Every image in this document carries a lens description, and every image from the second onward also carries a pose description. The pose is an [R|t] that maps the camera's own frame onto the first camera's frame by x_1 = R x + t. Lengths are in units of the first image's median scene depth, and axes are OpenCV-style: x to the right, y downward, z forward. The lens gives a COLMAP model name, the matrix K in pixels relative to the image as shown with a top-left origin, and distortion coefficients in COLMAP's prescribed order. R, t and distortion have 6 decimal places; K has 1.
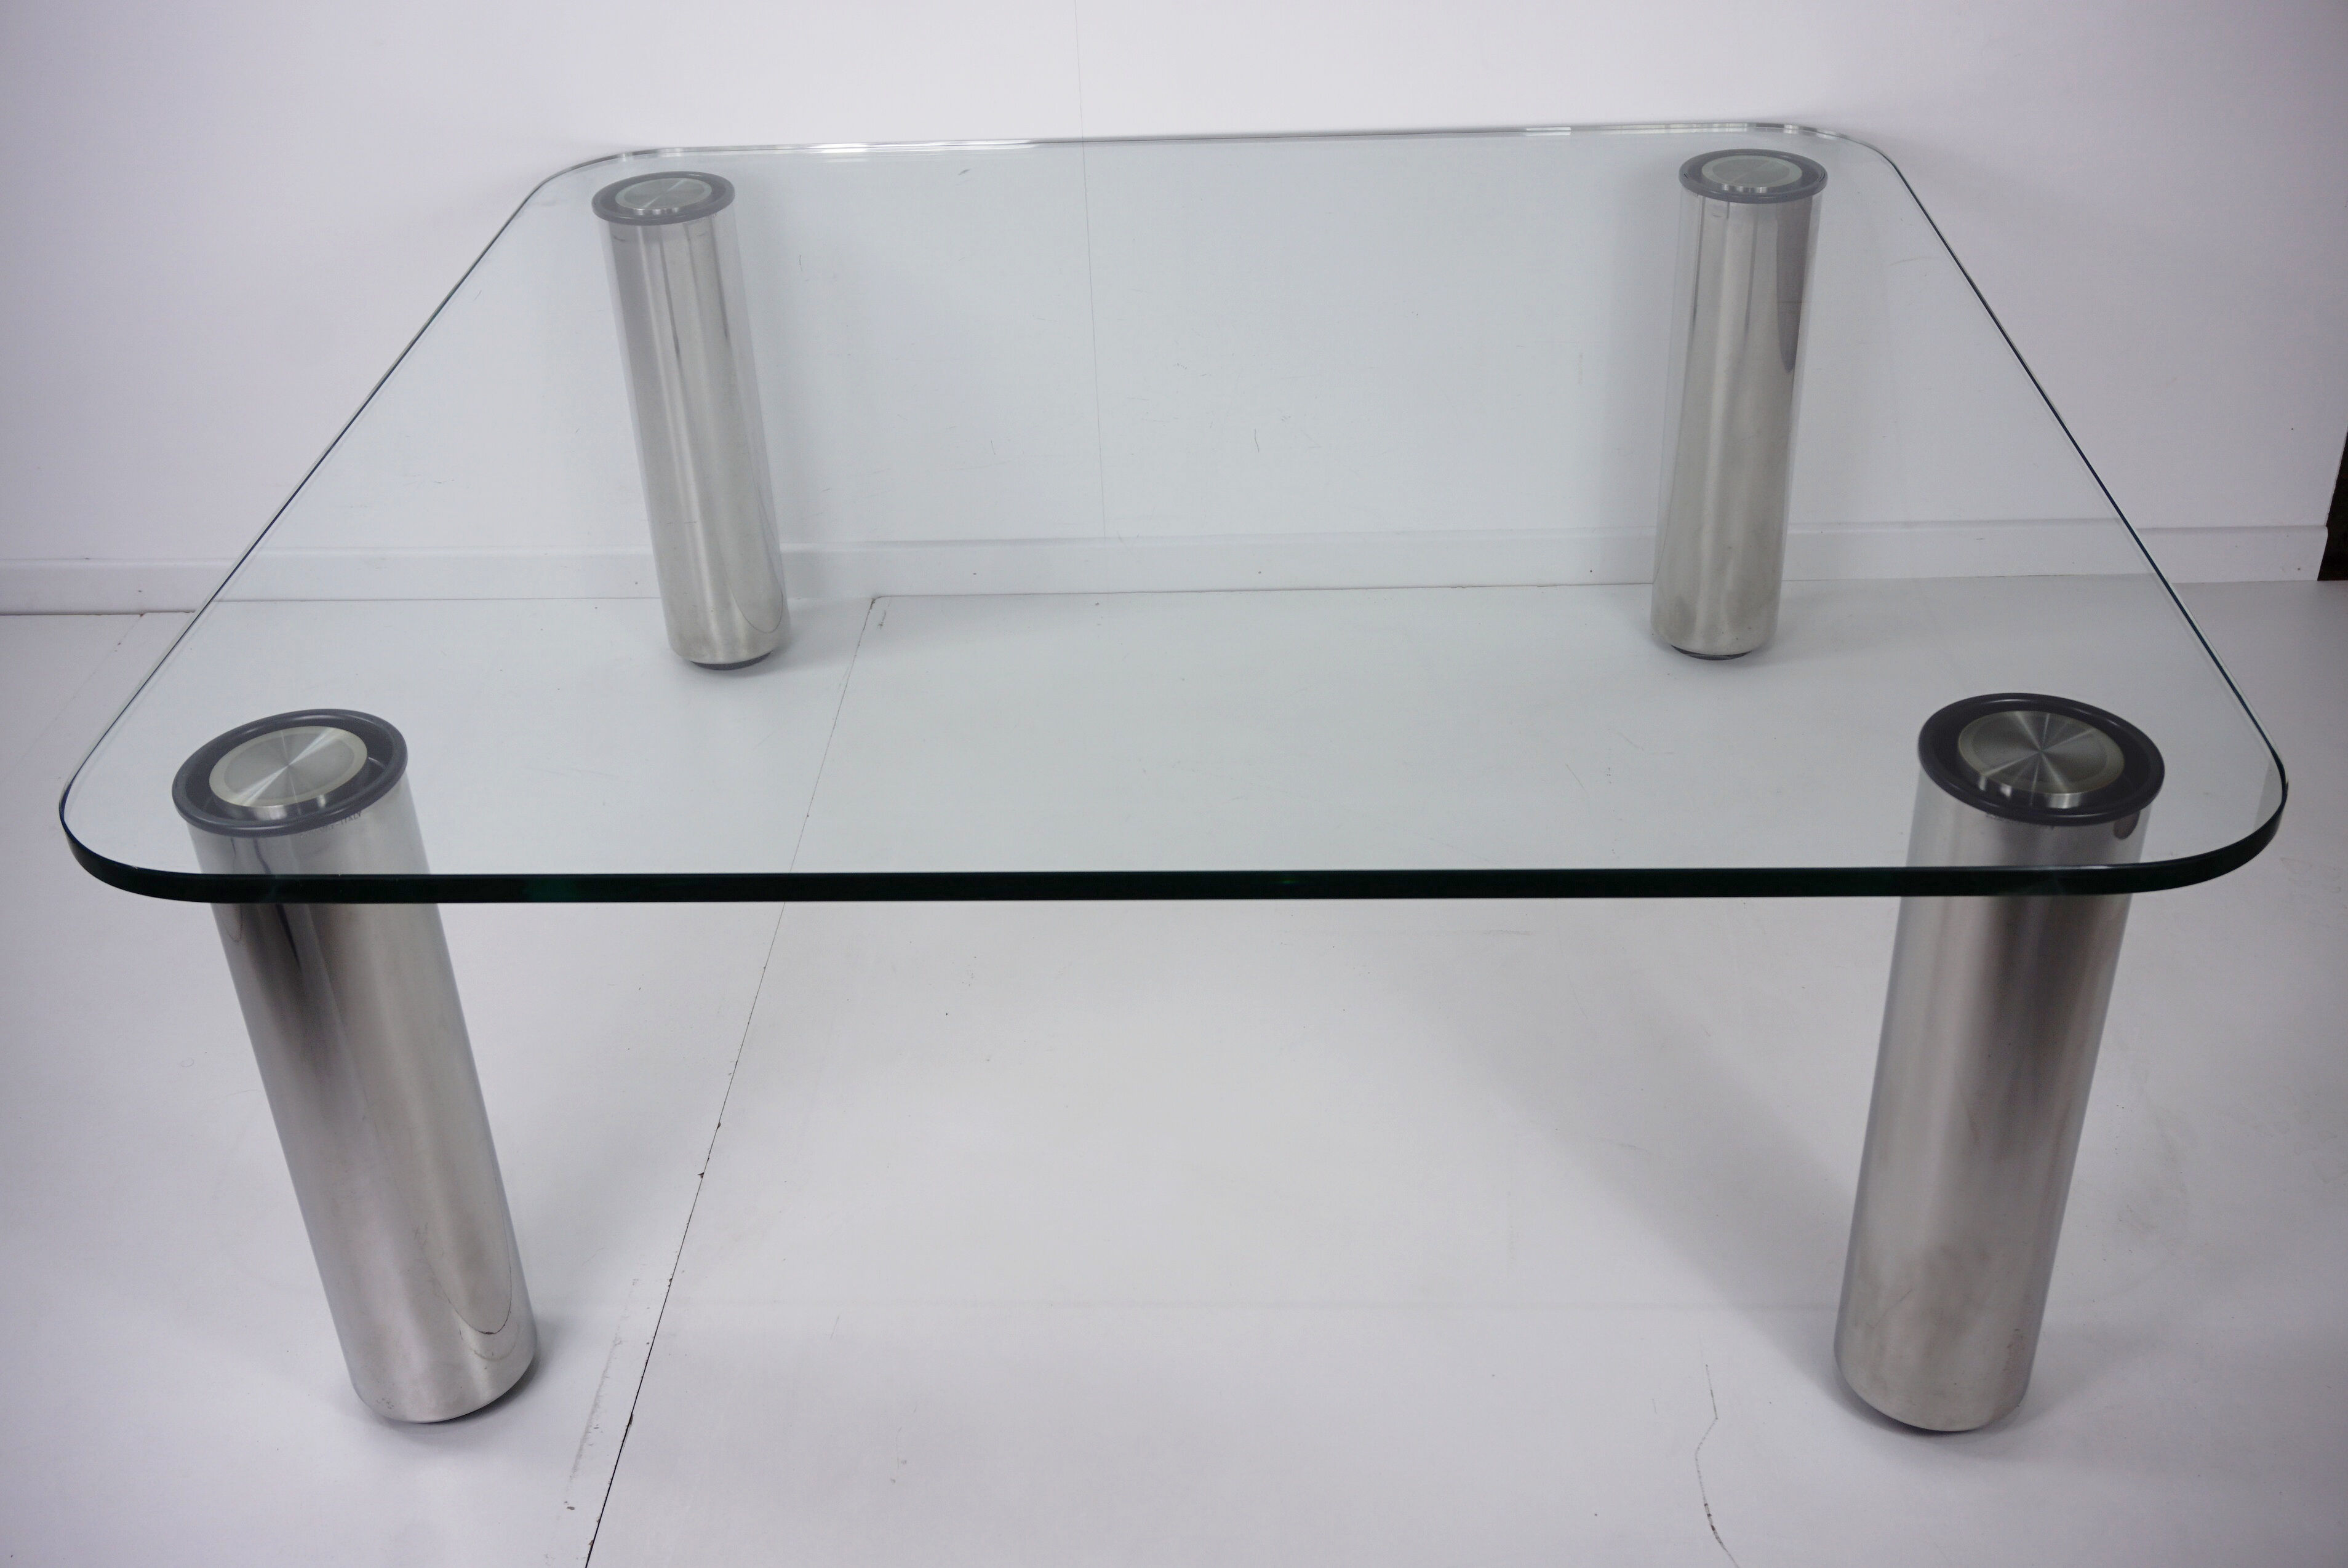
lens RADIAL K [[2465.2, 0, 1186.9], [0, 2465.2, 776.7], [0, 0, 1]] dist [0.005333, 0.000000]
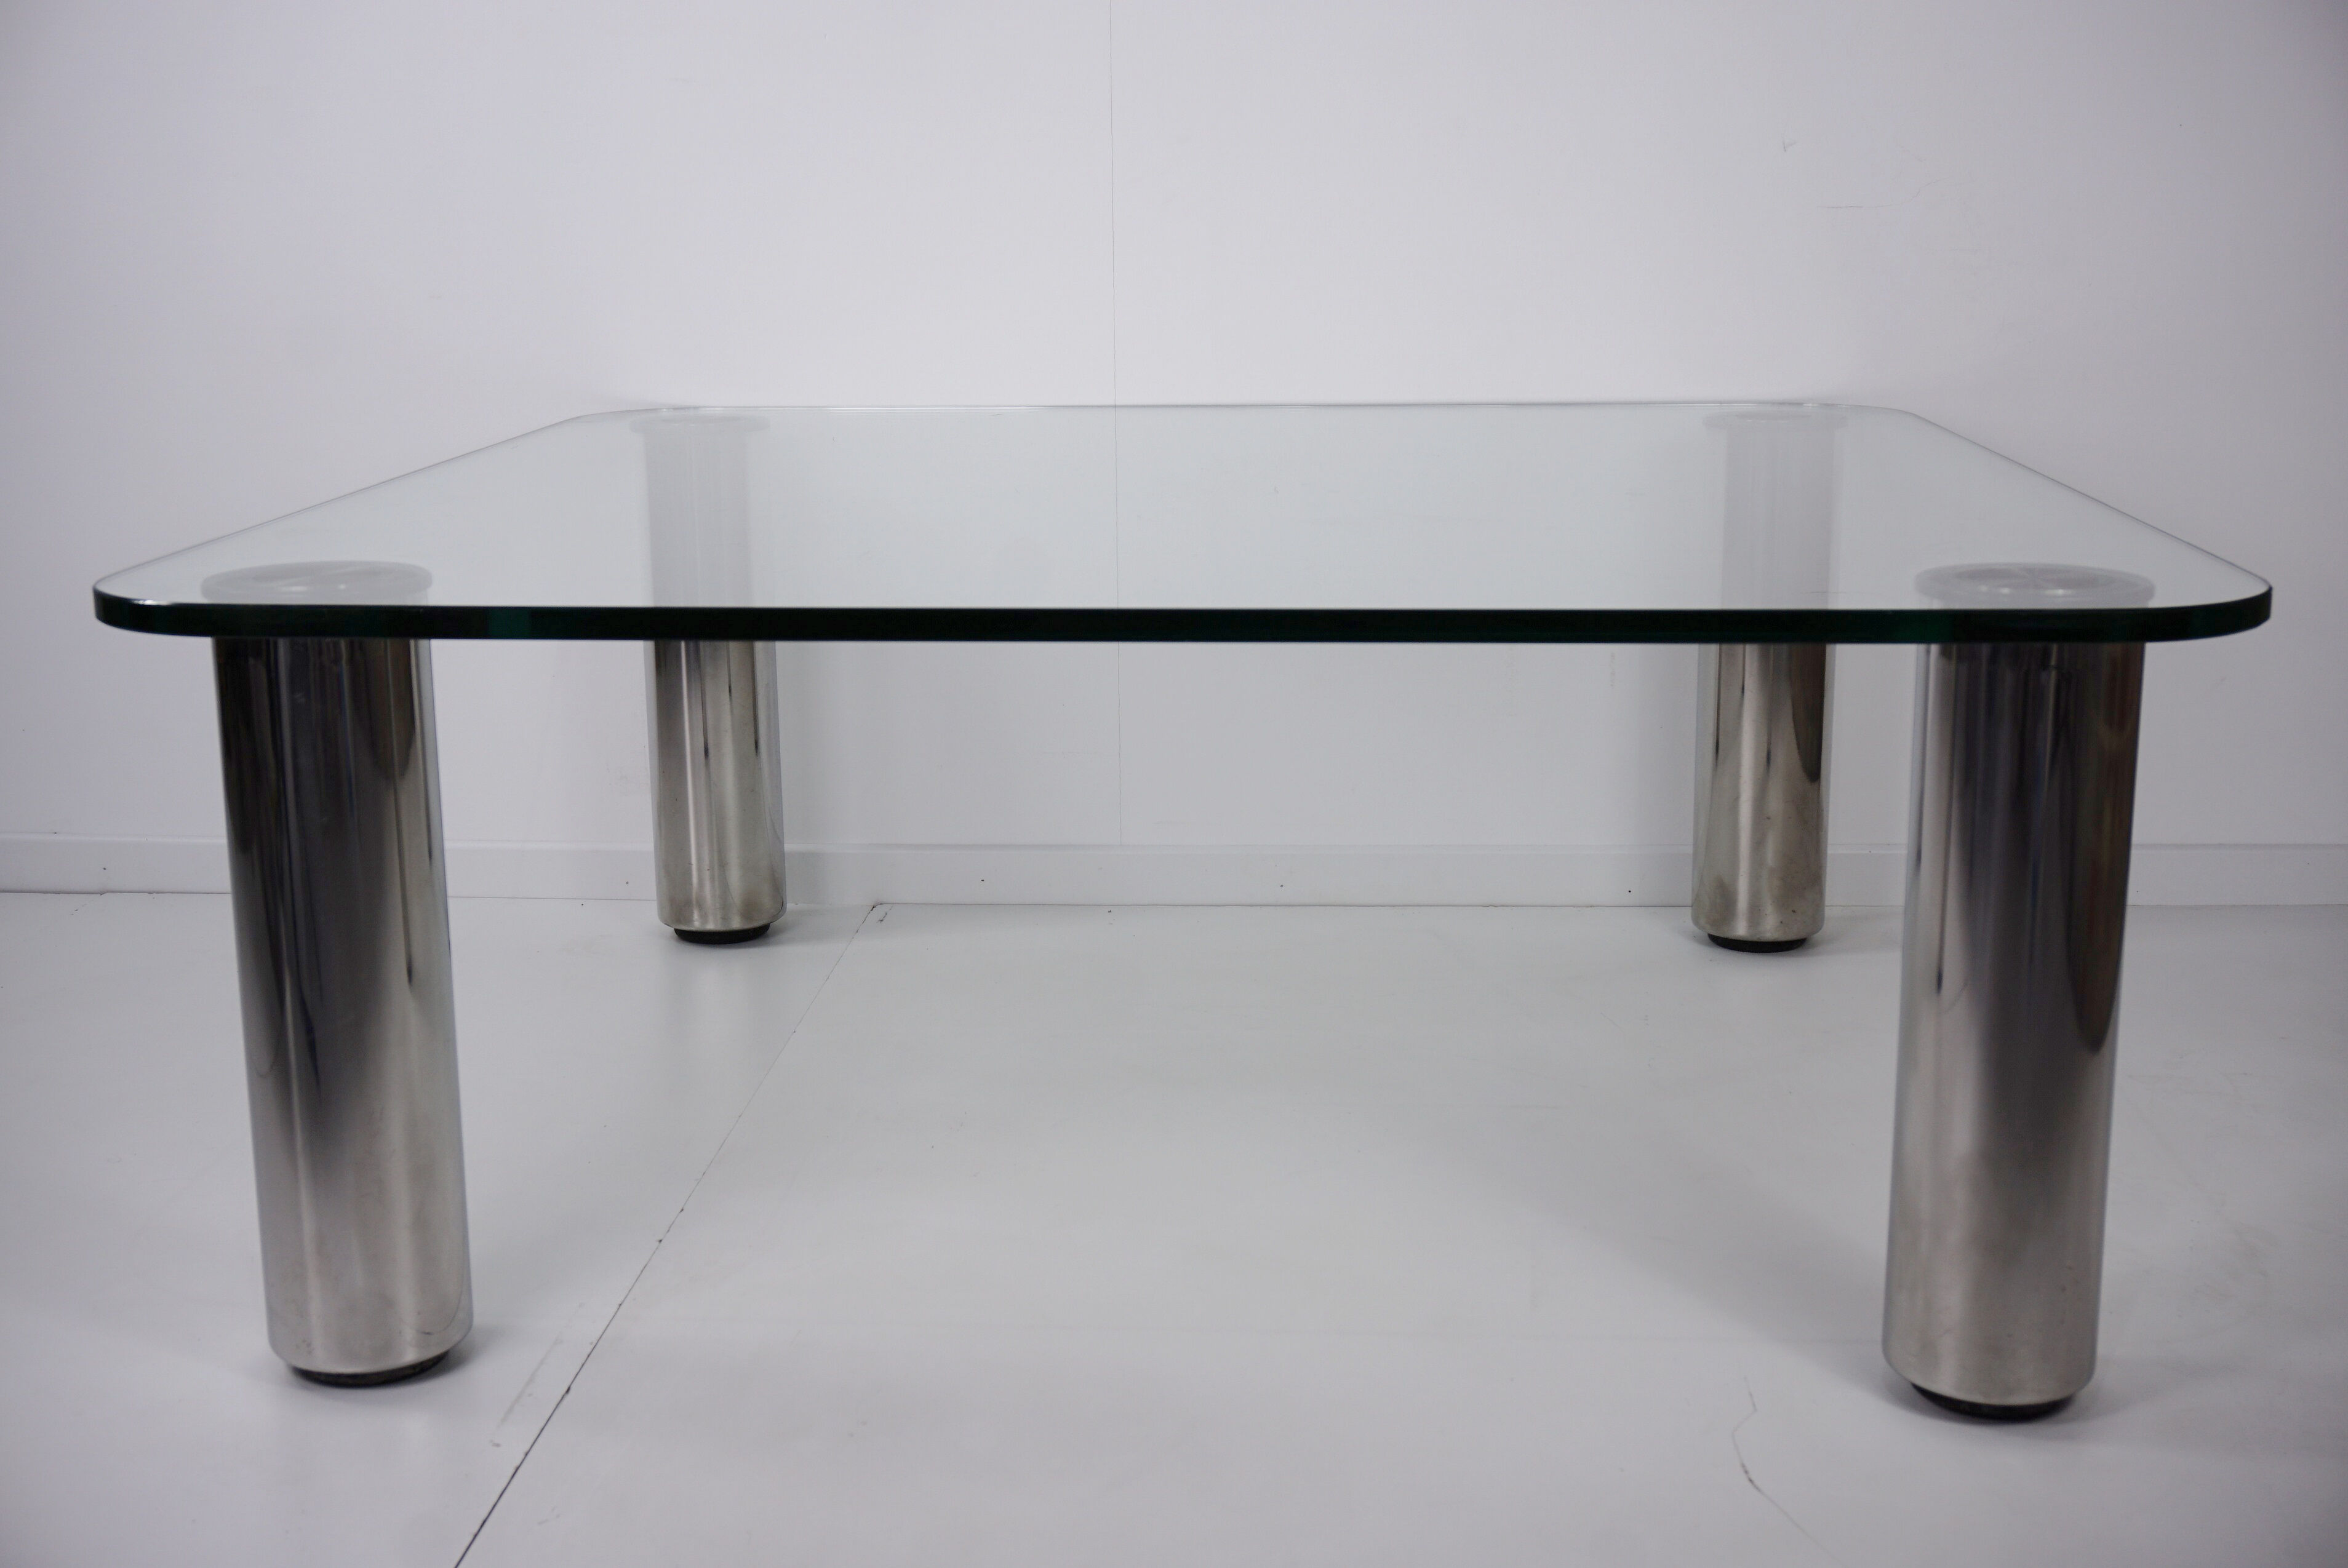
lens RADIAL K [[2824.0, 0, 1191.5], [0, 2824.0, 789.9], [0, 0, 1]] dist [0.026237, 0.000000]
pose [[0.999418, 0.031607, -0.012797, 0.008298], [-0.034071, 0.940908, -0.336944, 0.274674], [0.001391, 0.337184, 0.941438, -0.043541]]
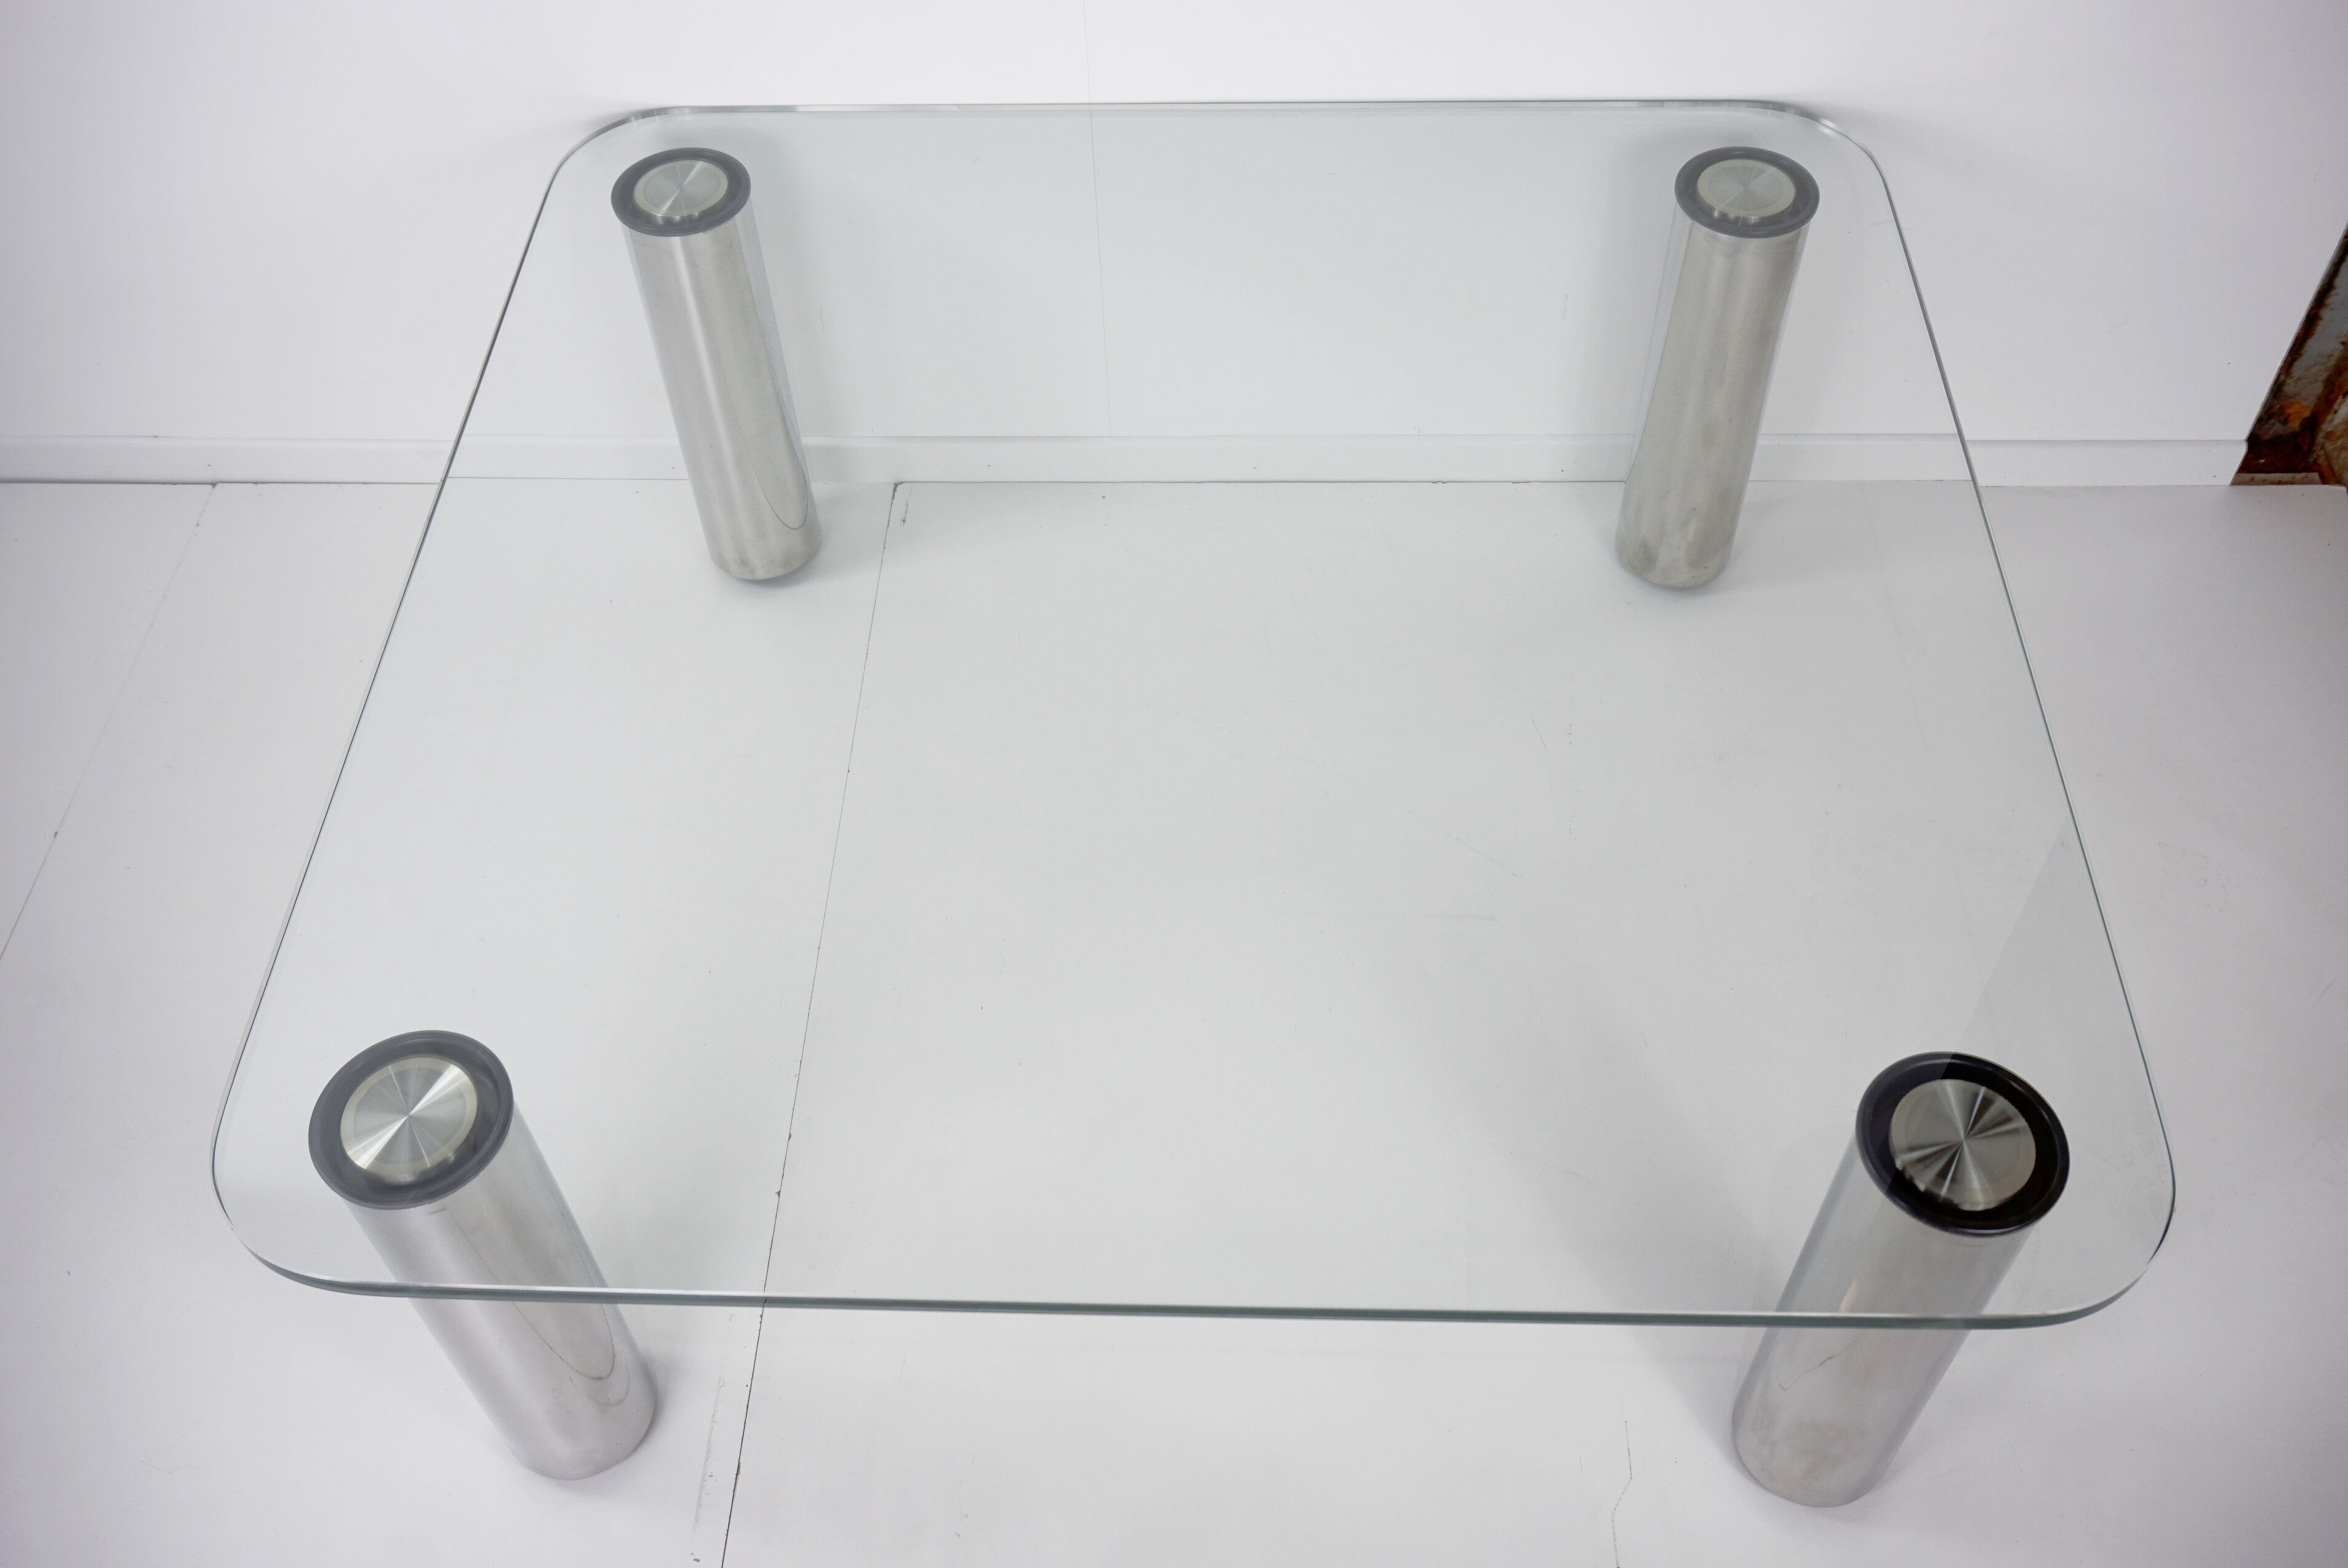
lens RADIAL K [[2177.3, 0, 1182.9], [0, 2177.3, 790.2], [0, 0, 1]] dist [-0.007083, 0.000000]
pose [[0.999925, 0.001743, 0.012125, -0.014133], [-0.005505, 0.948188, 0.317663, -0.274423], [-0.010943, -0.317705, 0.948126, 0.061361]]
